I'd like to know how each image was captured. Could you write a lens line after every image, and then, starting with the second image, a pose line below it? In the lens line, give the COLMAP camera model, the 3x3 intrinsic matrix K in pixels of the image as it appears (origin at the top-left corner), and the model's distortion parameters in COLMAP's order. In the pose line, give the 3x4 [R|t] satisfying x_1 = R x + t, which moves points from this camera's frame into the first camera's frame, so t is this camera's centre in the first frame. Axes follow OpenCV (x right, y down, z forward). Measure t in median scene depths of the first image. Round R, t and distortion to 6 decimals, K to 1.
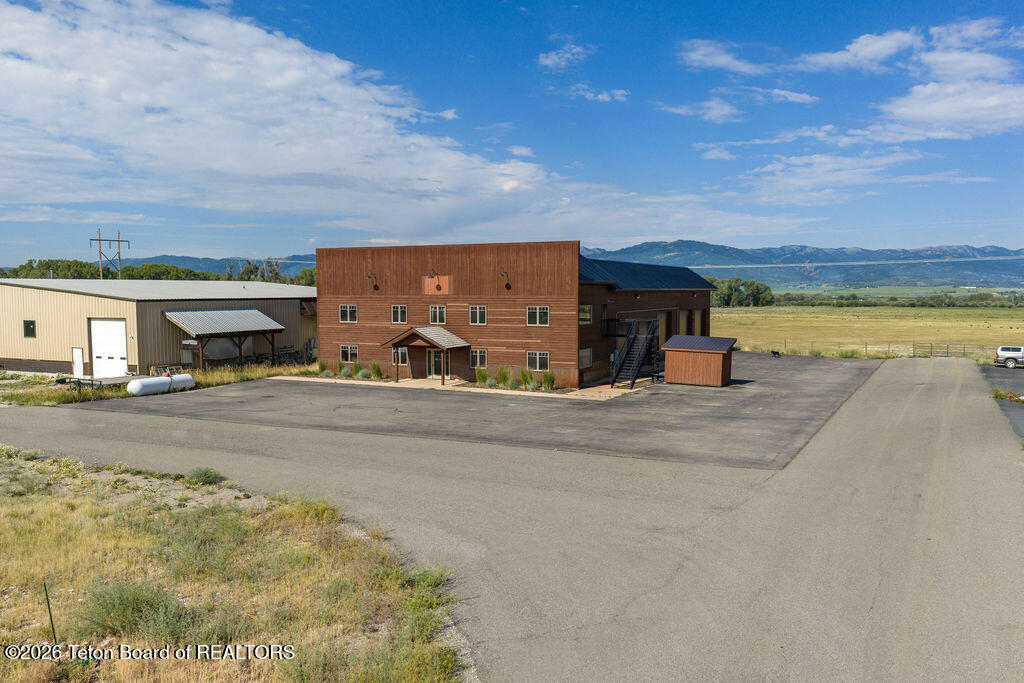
lens RADIAL K [[845.1, 0, 512.0], [0, 845.1, 341.5], [0, 0, 1]] dist [-0.000289, -0.008160]
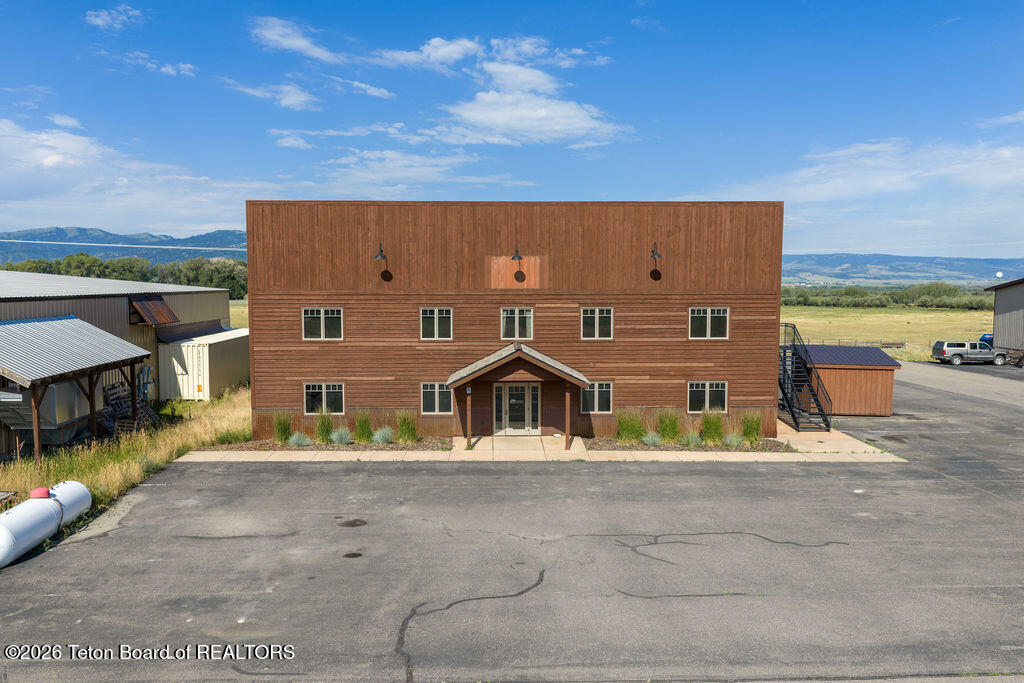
lens RADIAL K [[851.8, 0, 514.4], [0, 851.8, 360.3], [0, 0, 1]] dist [0.007336, -0.013075]
pose [[0.883232, -0.041123, 0.467130, -0.346533], [0.026394, 0.998928, 0.038034, -0.027796], [-0.468193, -0.021264, 0.883370, 0.472000]]
